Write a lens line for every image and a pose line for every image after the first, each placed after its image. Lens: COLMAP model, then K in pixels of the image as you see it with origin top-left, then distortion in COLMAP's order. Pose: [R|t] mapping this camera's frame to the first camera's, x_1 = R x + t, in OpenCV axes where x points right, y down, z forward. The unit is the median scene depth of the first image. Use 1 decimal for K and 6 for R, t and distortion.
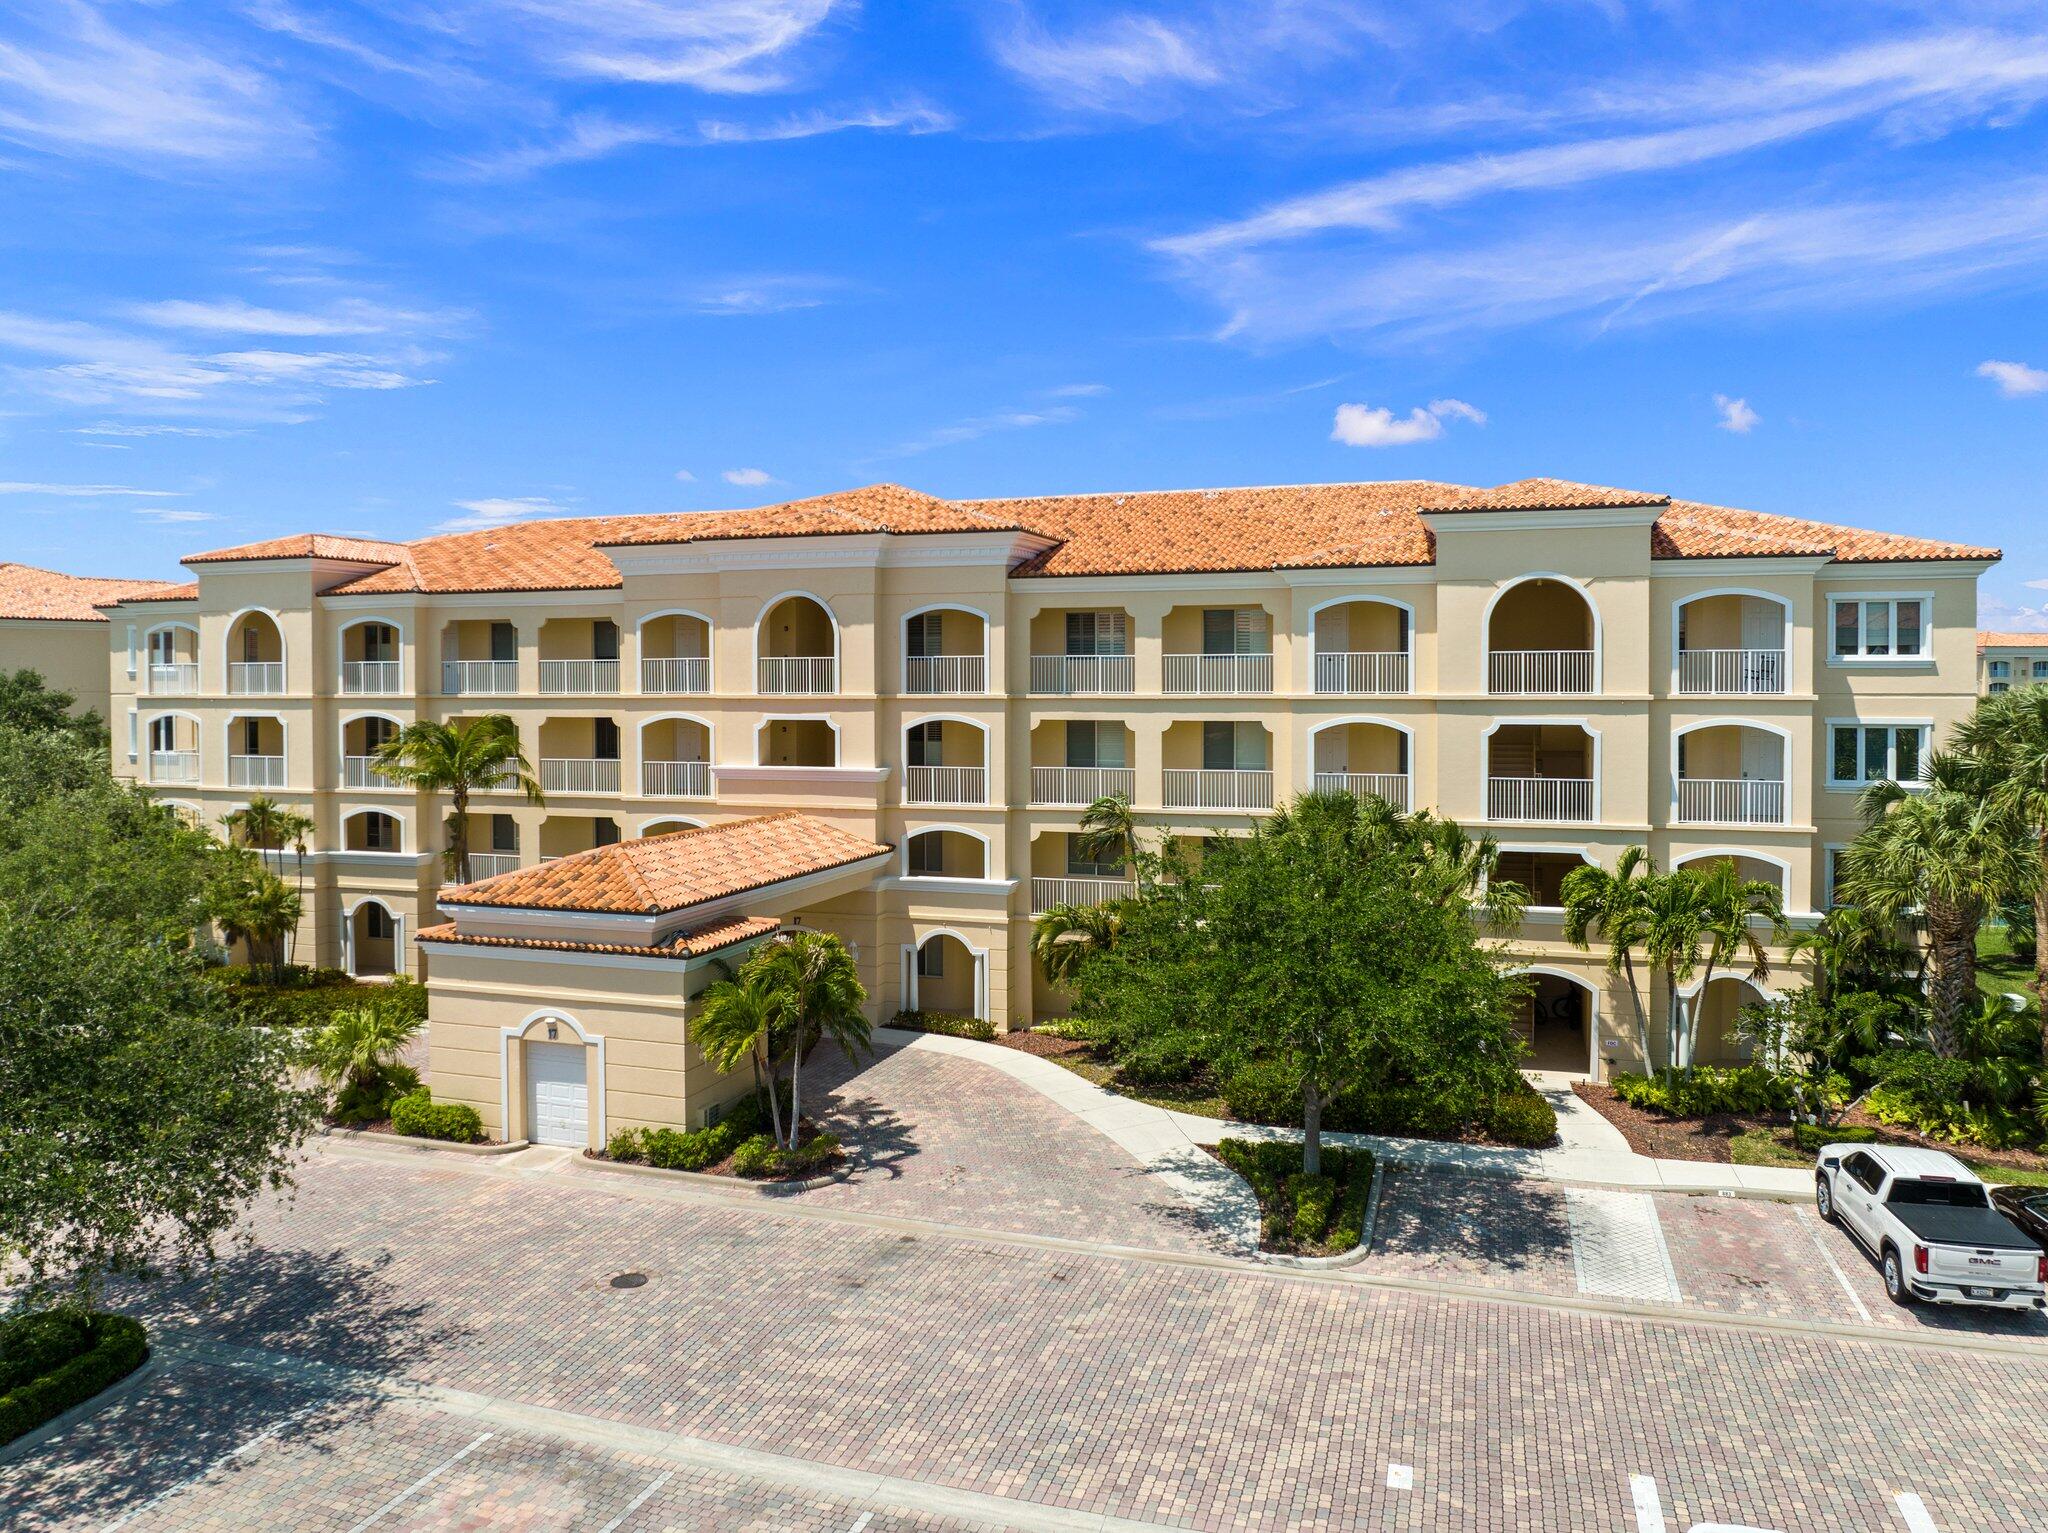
lens RADIAL K [[1462.7, 0, 979.9], [0, 1462.7, 698.0], [0, 0, 1]] dist [-0.036967, 0.002670]
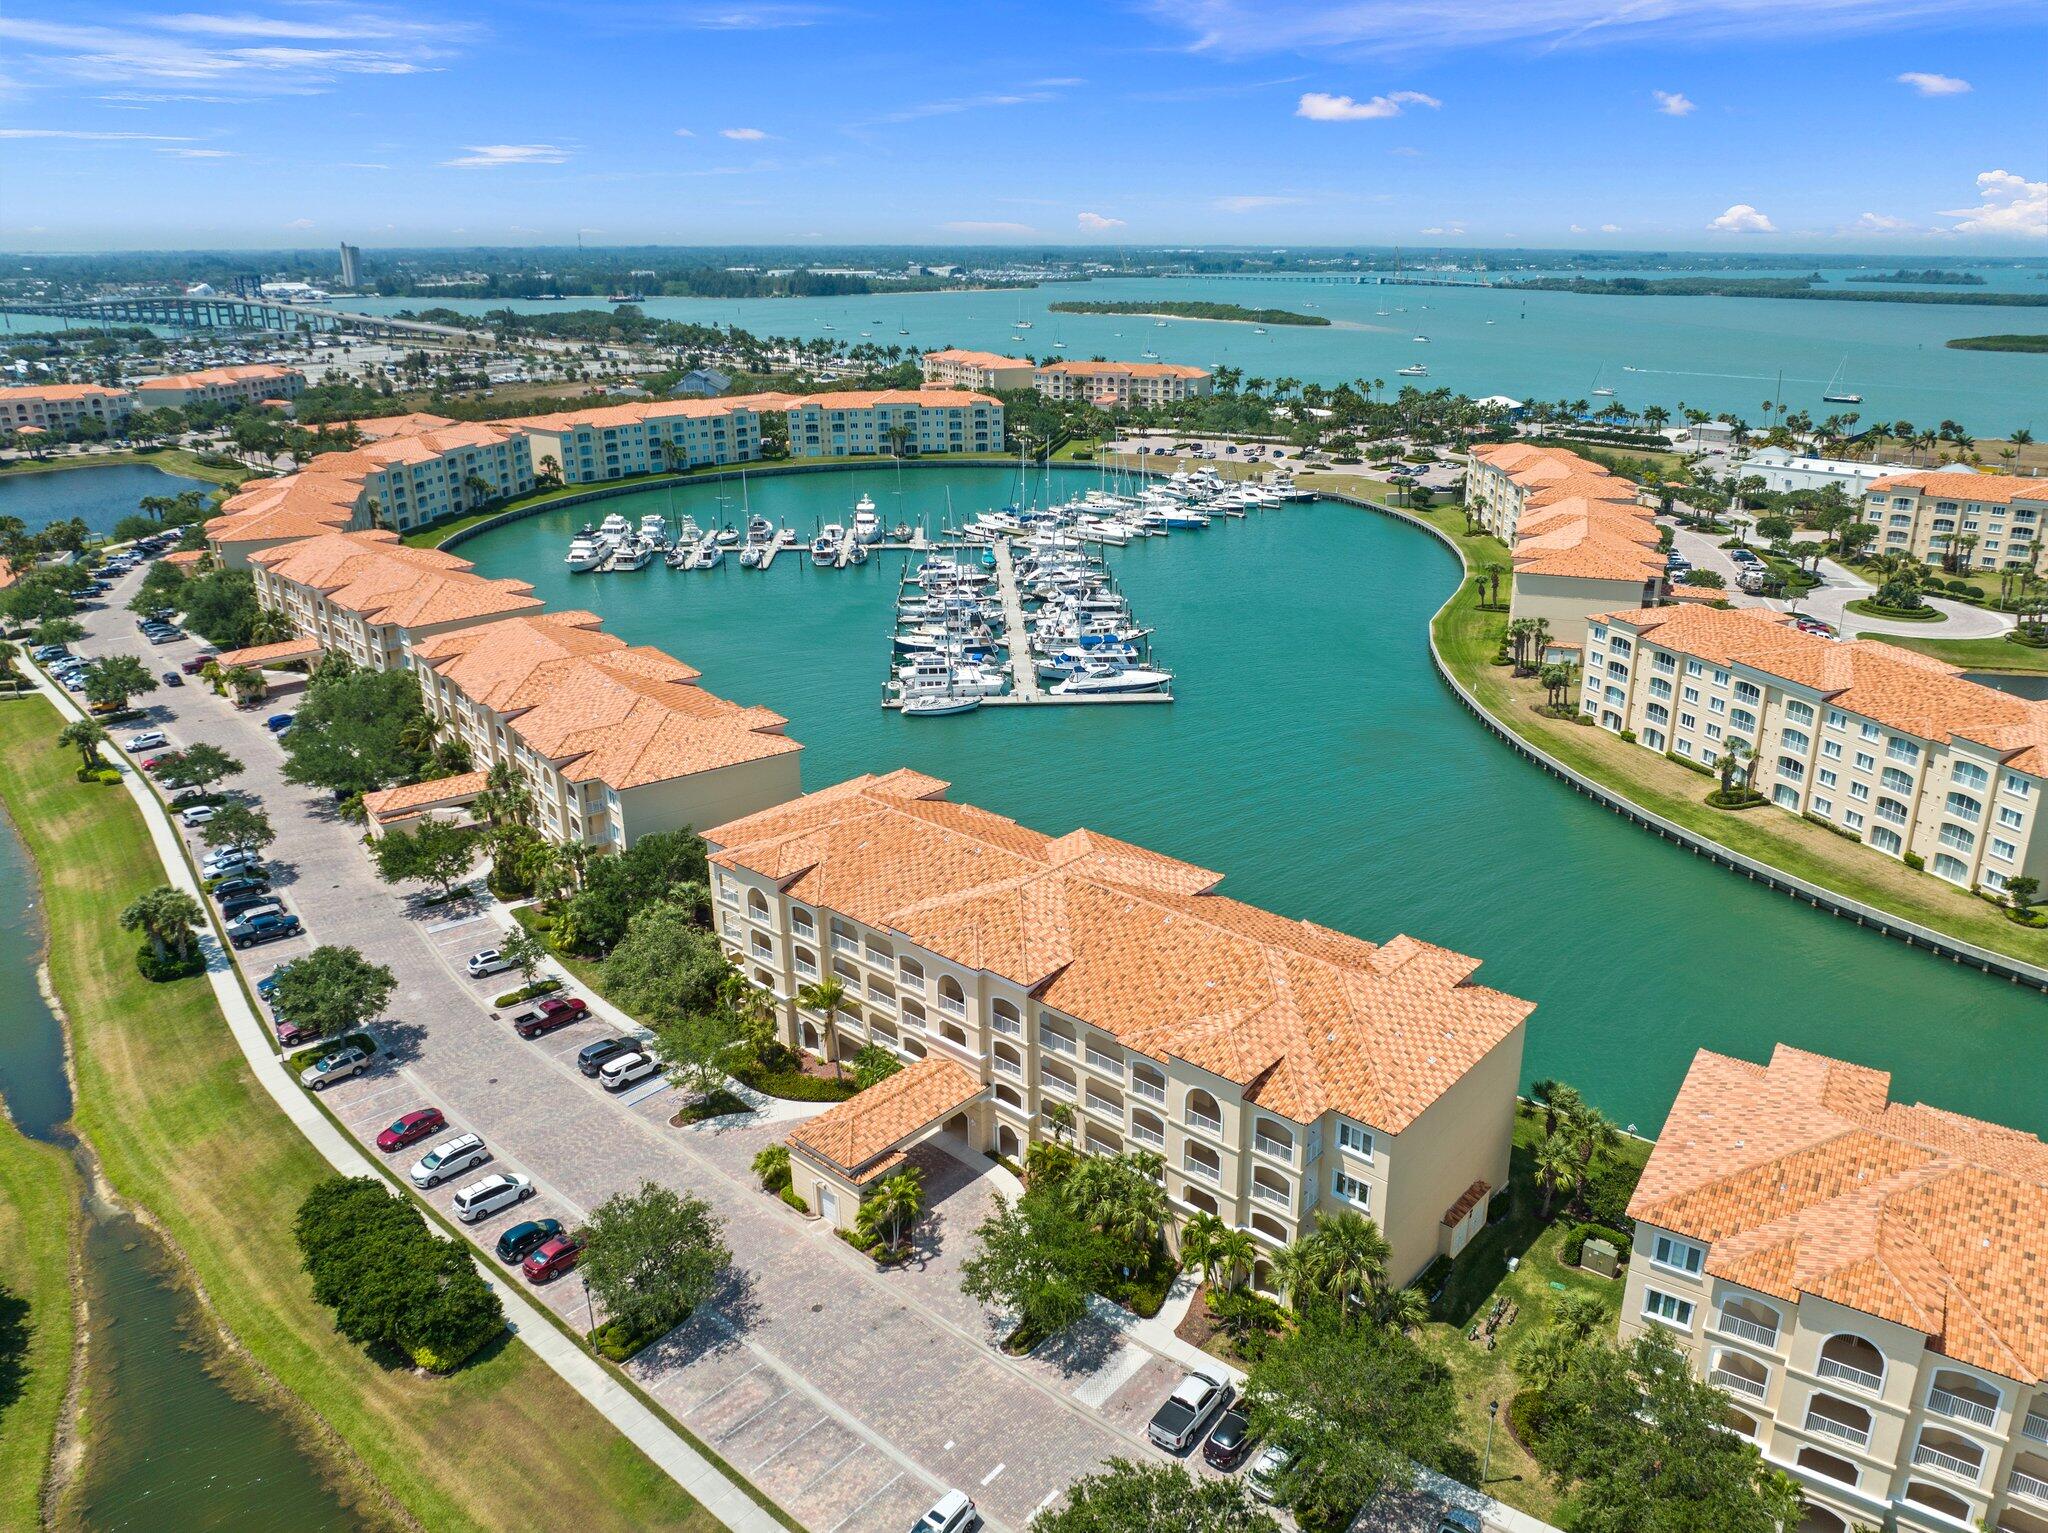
lens RADIAL K [[1446.2, 0, 975.2], [0, 1446.2, 691.3], [0, 0, 1]] dist [-0.019211, -0.011484]
pose [[0.912248, 0.099012, -0.397493, 0.803536], [0.021699, 0.957307, 0.288257, -1.208465], [0.409064, -0.271587, 0.871153, -0.868341]]
